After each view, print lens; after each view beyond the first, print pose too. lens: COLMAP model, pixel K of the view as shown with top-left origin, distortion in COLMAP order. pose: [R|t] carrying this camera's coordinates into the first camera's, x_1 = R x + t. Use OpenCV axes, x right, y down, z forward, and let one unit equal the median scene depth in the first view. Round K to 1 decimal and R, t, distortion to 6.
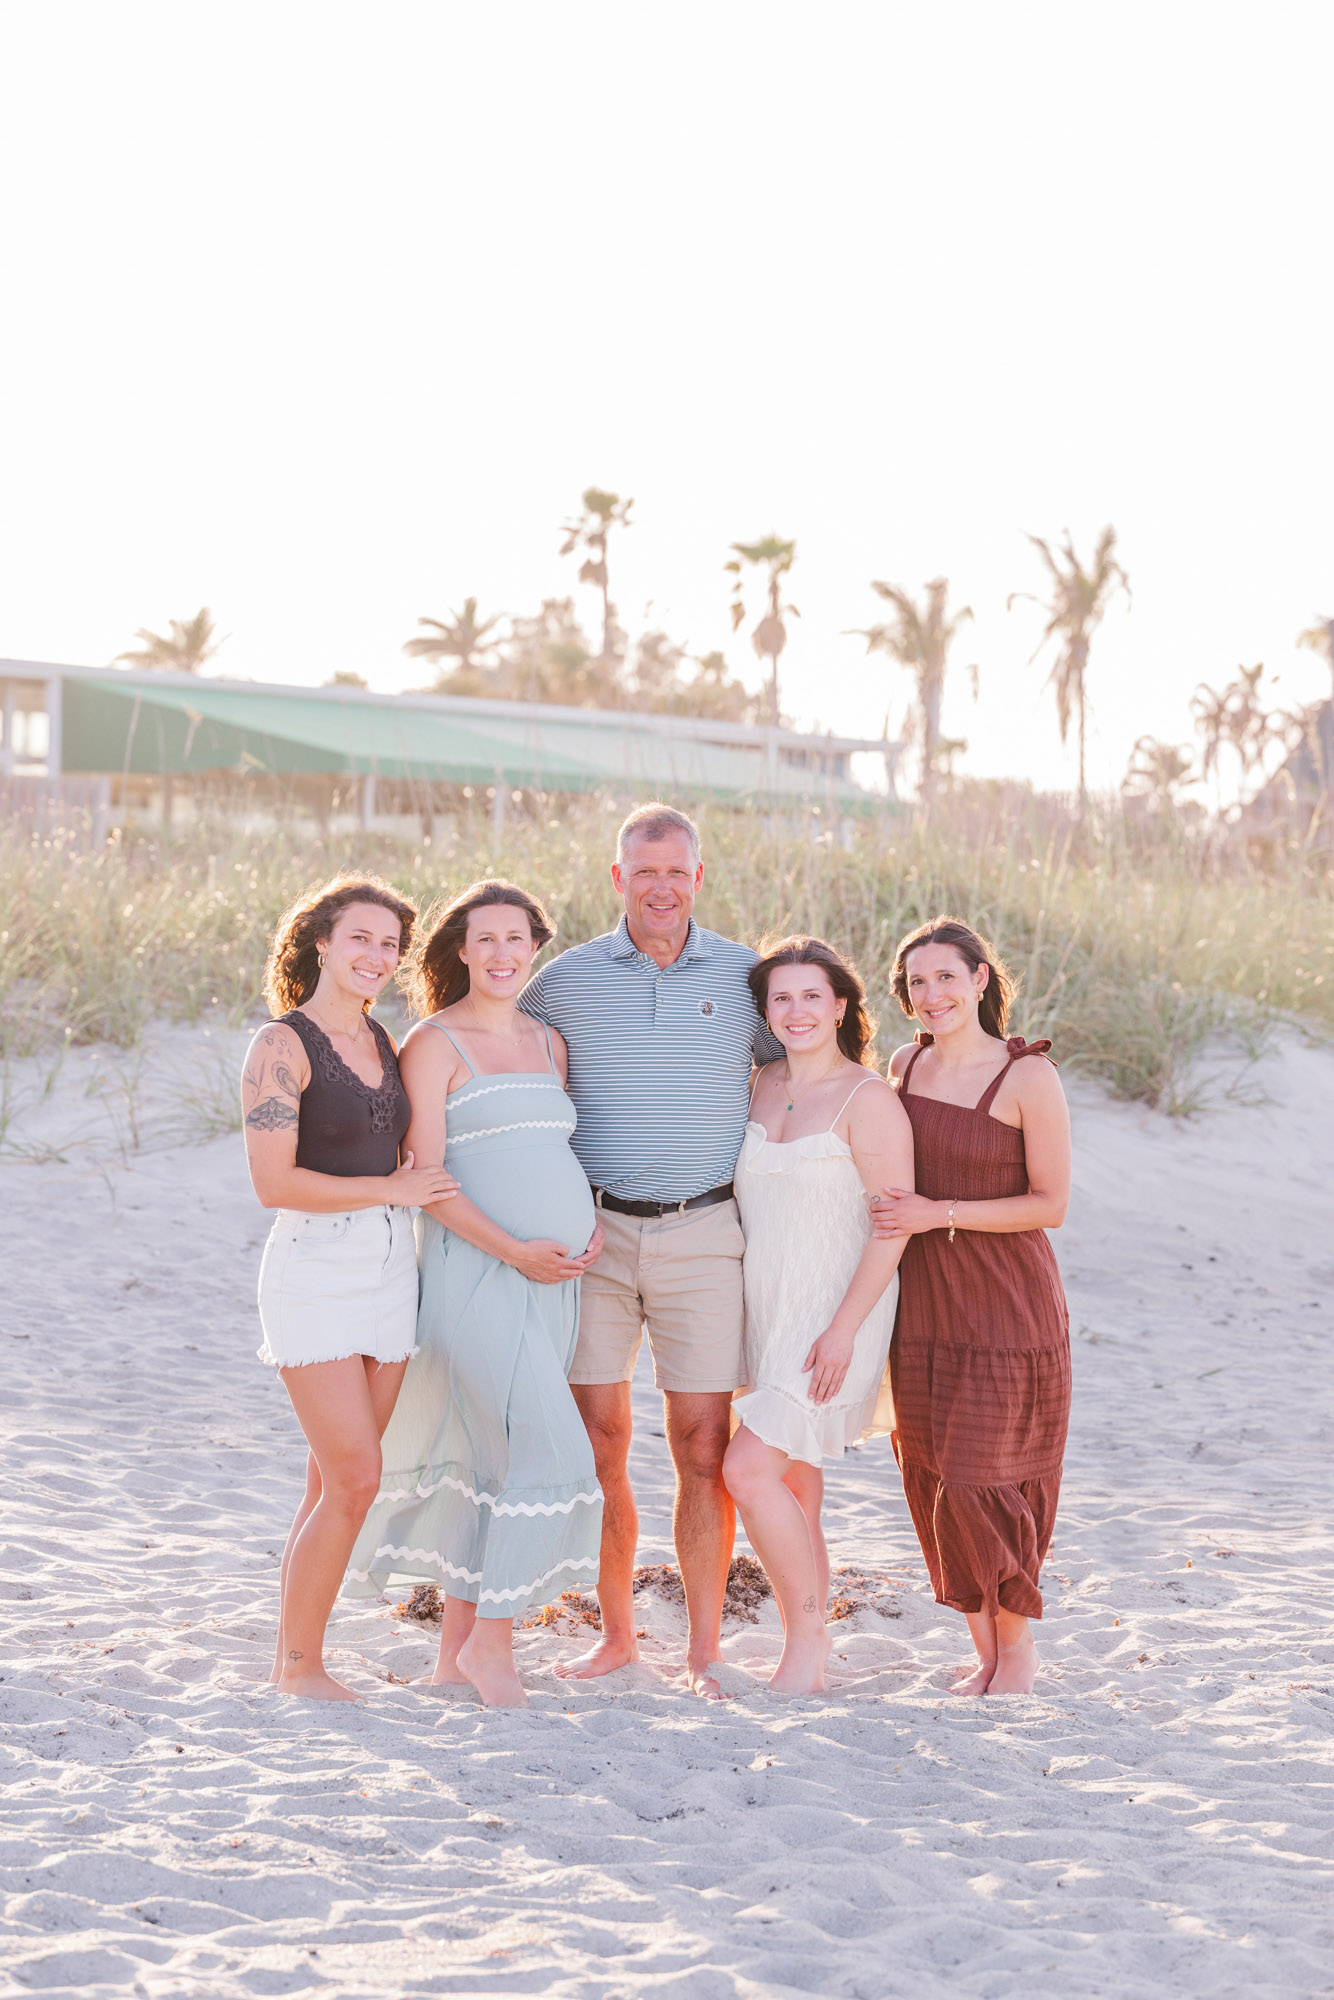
lens RADIAL K [[4861.3, 0, 667.0], [0, 4861.3, 1000.0], [0, 0, 1]] dist [0.026886, -0.035451]
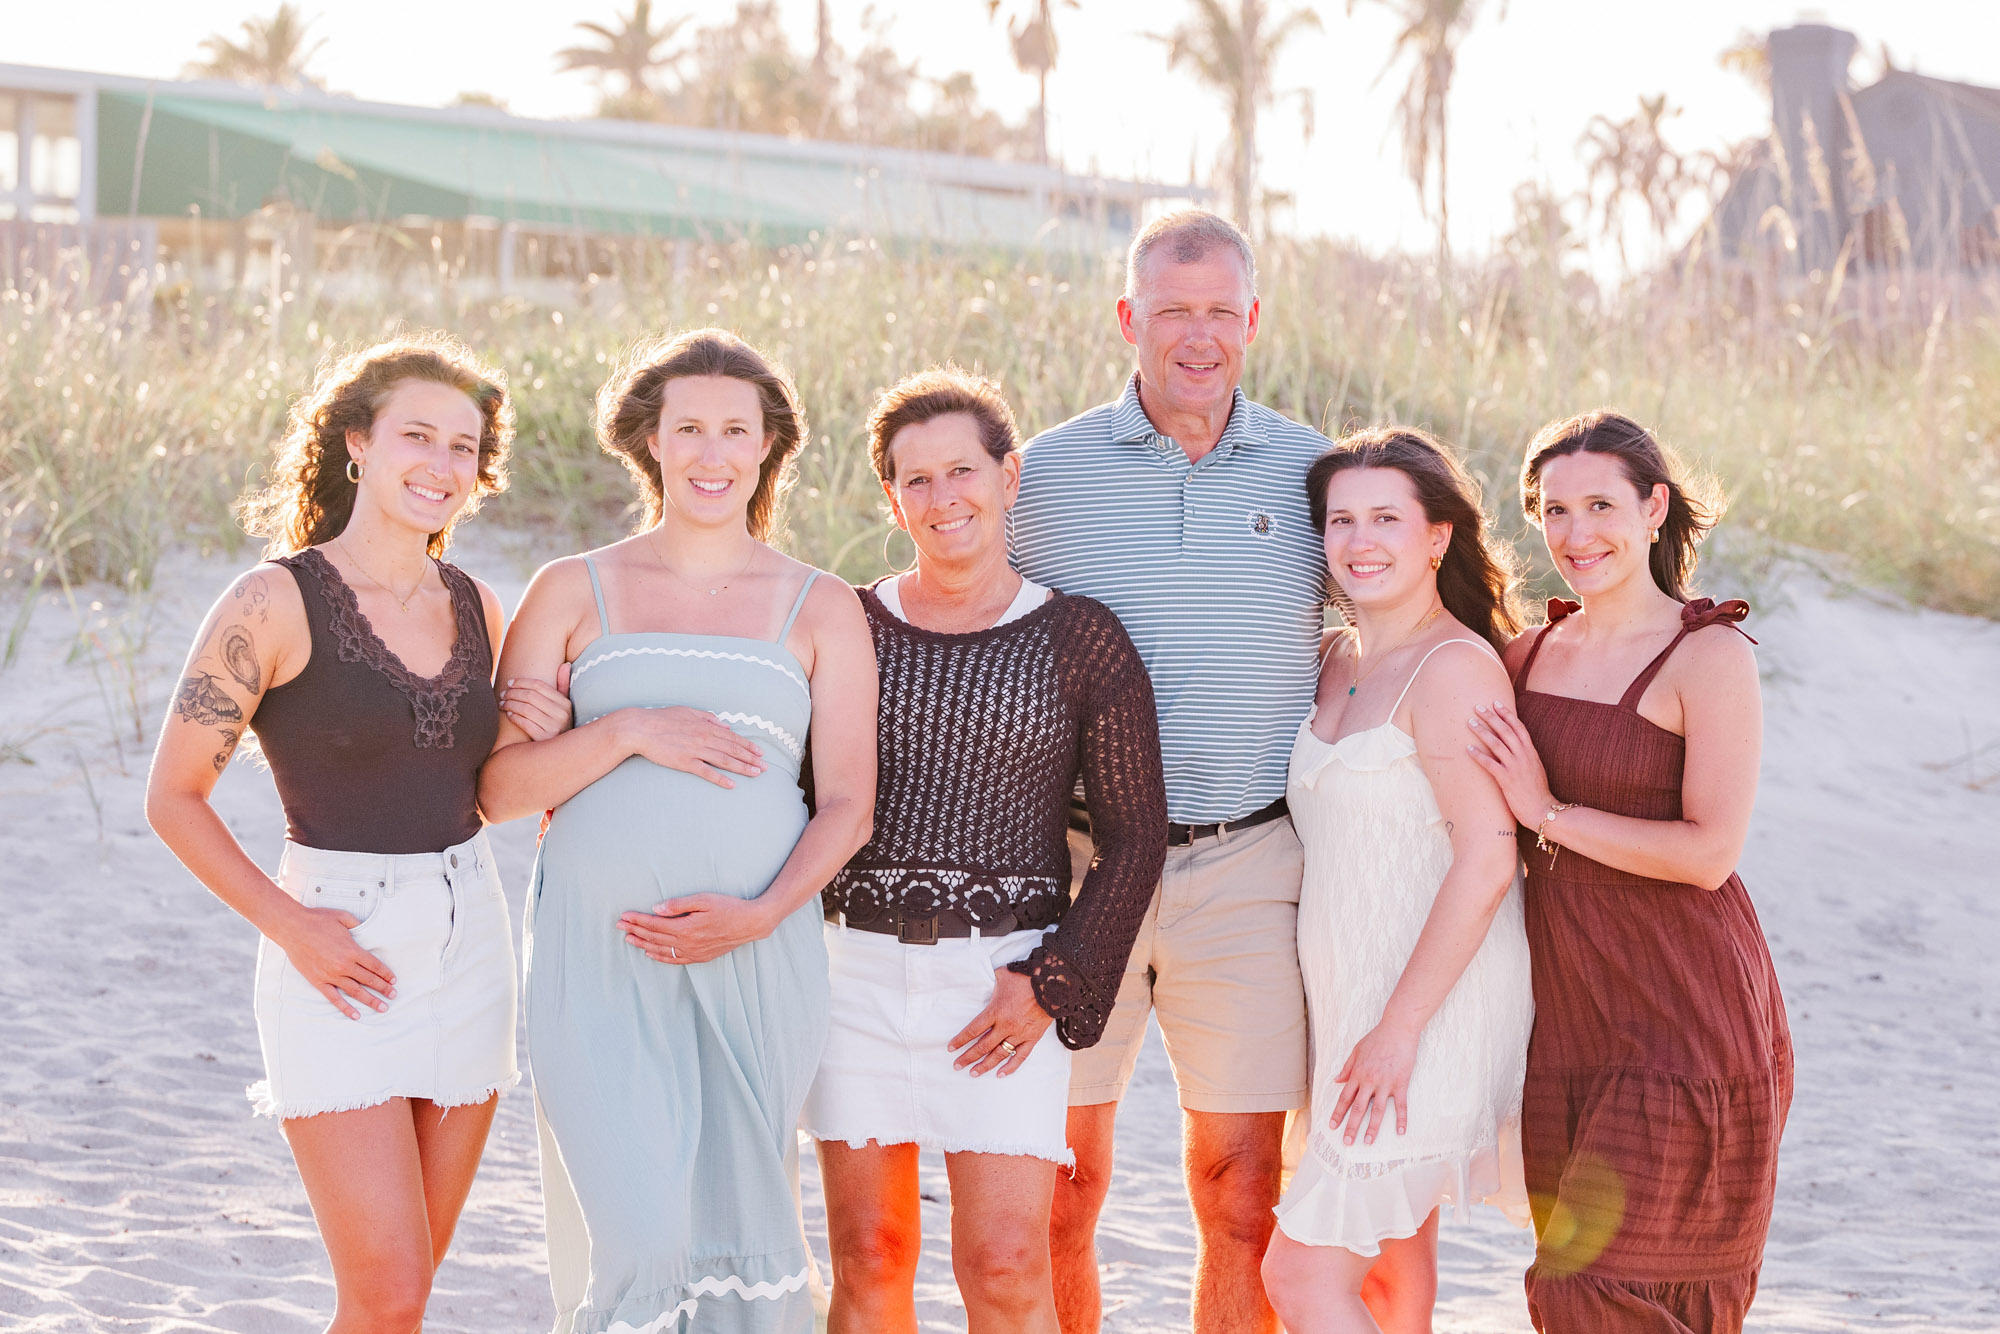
lens RADIAL K [[4892.3, 0, 1055.4], [0, 4892.3, 668.3], [0, 0, 1]] dist [0.000674, 0.122866]
pose [[0.999058, 0.003998, 0.043211, -0.012904], [-0.005317, 0.999522, 0.030450, -0.001156], [-0.043068, -0.030651, 0.998602, 0.348606]]
